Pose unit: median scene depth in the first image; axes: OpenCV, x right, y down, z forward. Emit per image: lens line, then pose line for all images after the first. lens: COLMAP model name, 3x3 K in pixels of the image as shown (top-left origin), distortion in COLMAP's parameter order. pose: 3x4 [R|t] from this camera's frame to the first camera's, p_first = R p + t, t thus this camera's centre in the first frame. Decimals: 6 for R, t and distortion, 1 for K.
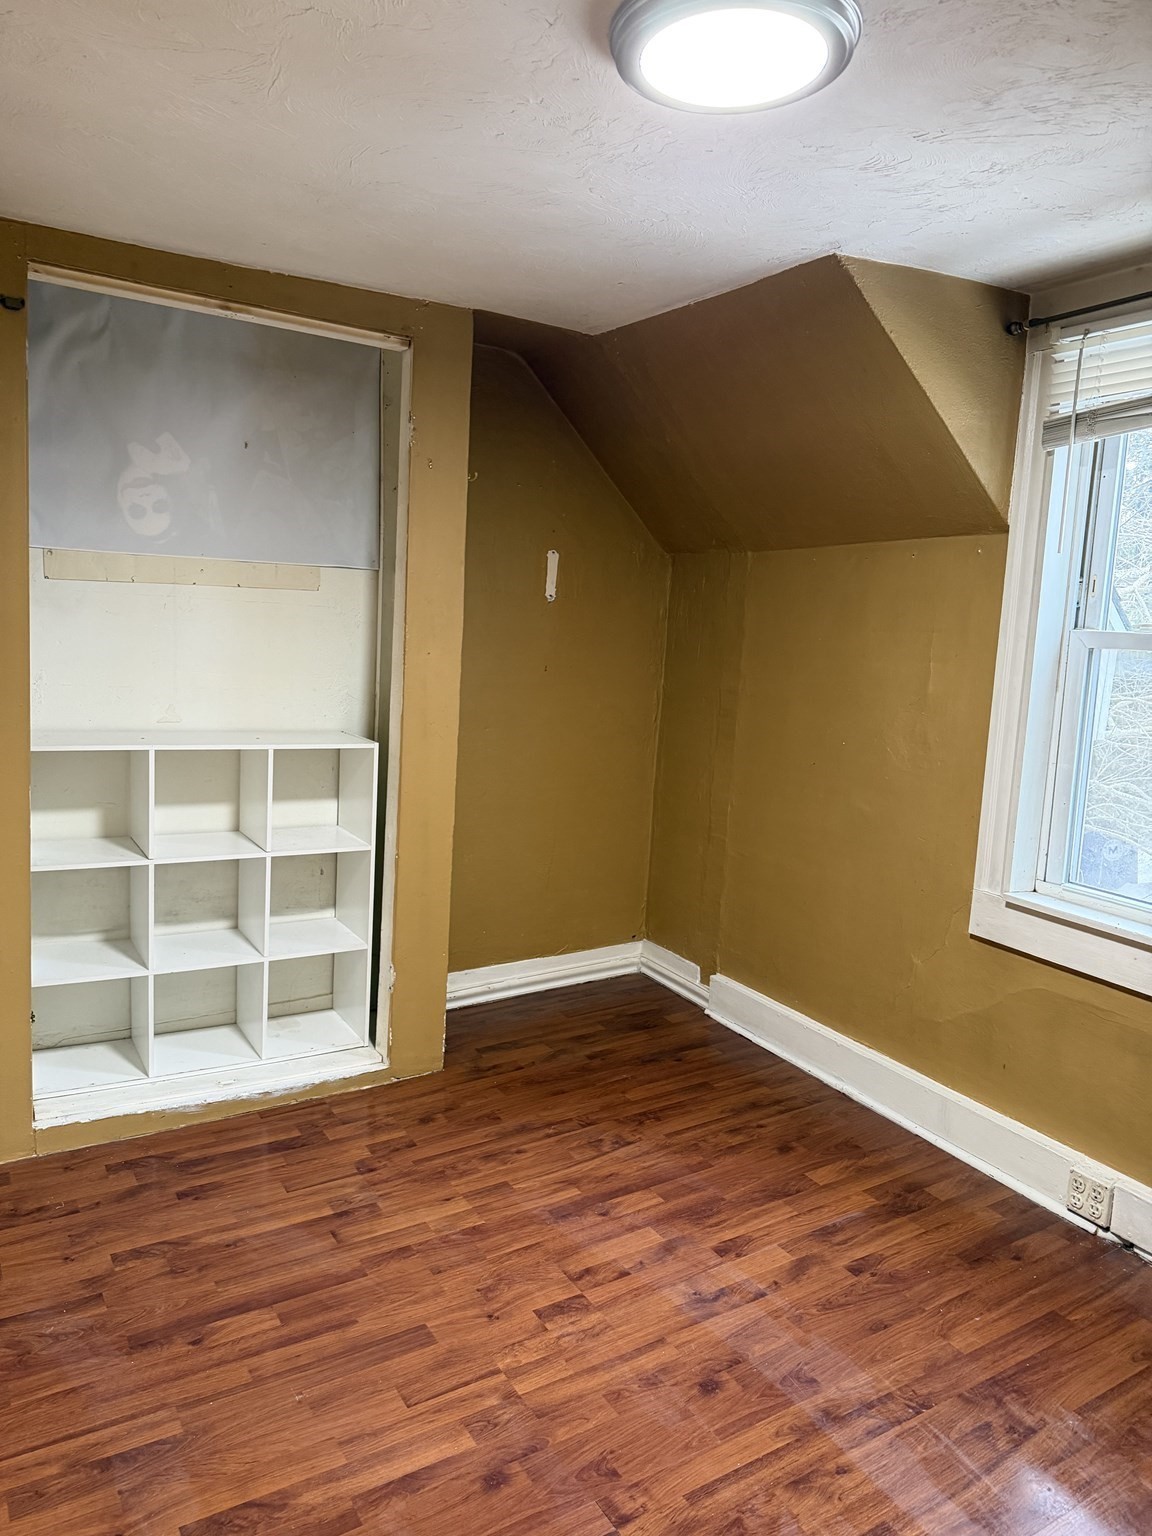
lens RADIAL K [[1083.6, 0, 570.3], [0, 1083.6, 766.2], [0, 0, 1]] dist [0.063456, -0.069939]
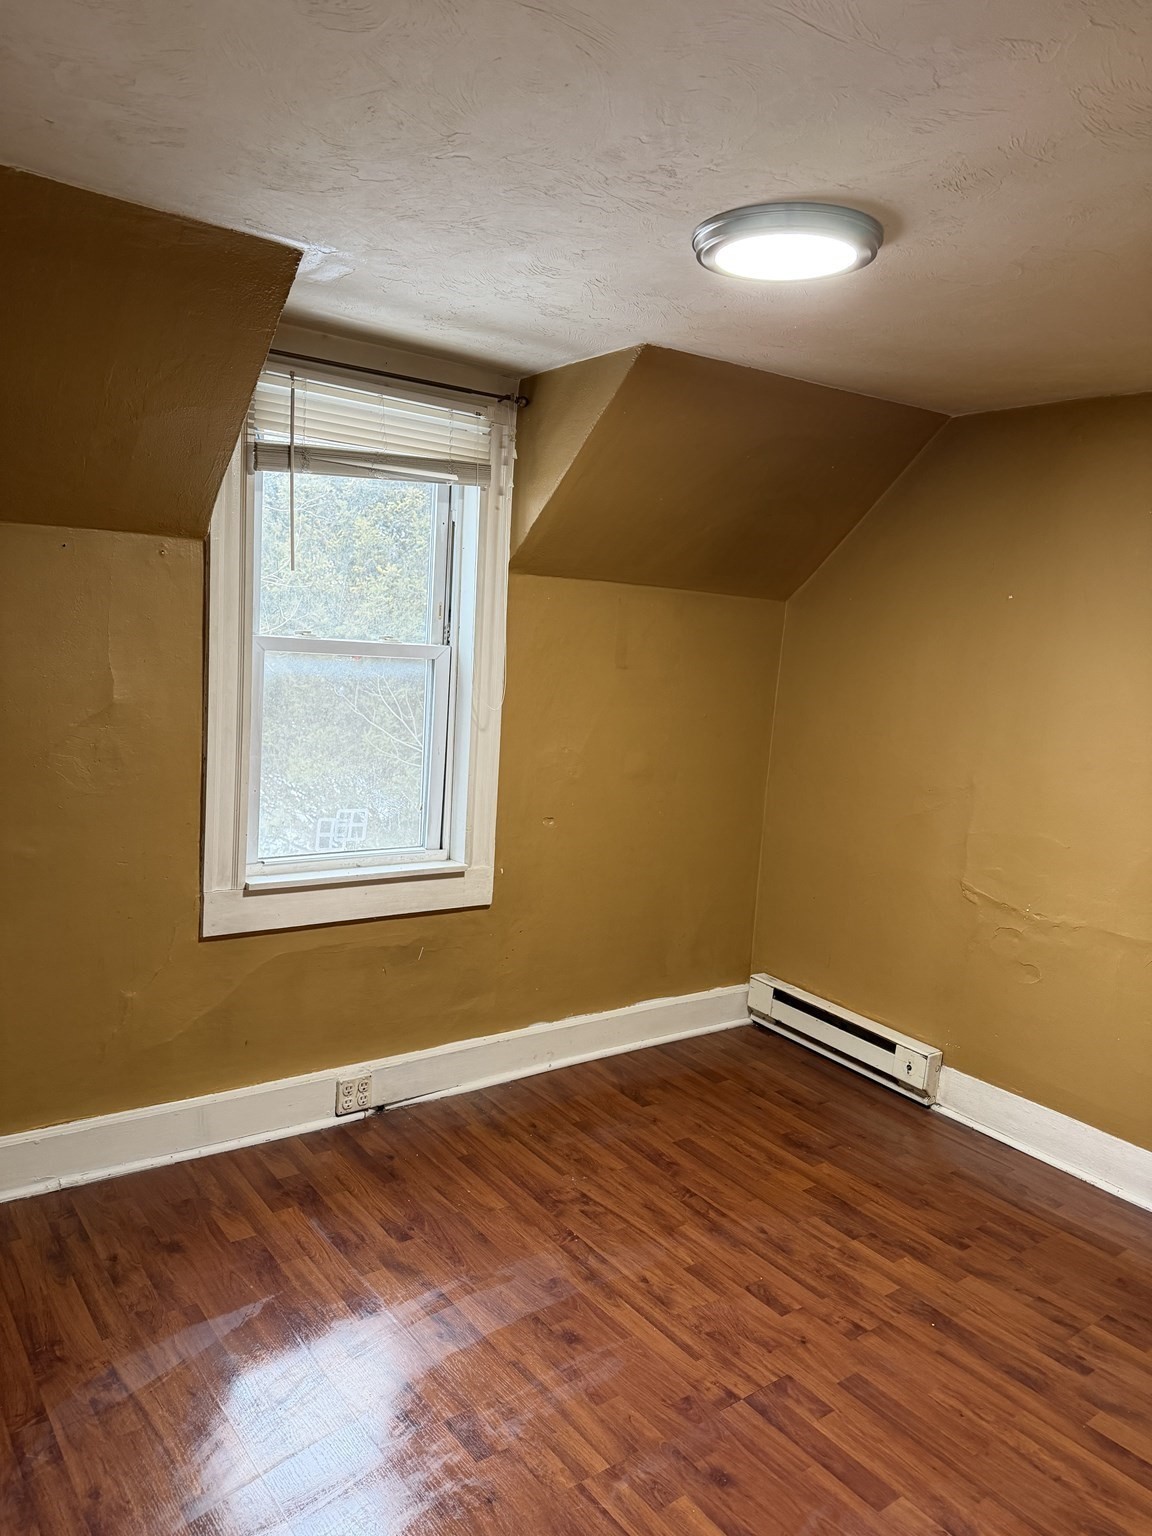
lens RADIAL K [[1083.6, 0, 573.9], [0, 1083.6, 764.6], [0, 0, 1]] dist [0.063456, -0.069939]
pose [[-0.107872, -0.160910, 0.981056, -0.750342], [0.073883, 0.982788, 0.169318, -0.176194], [-0.991416, 0.090748, -0.094127, 0.884642]]
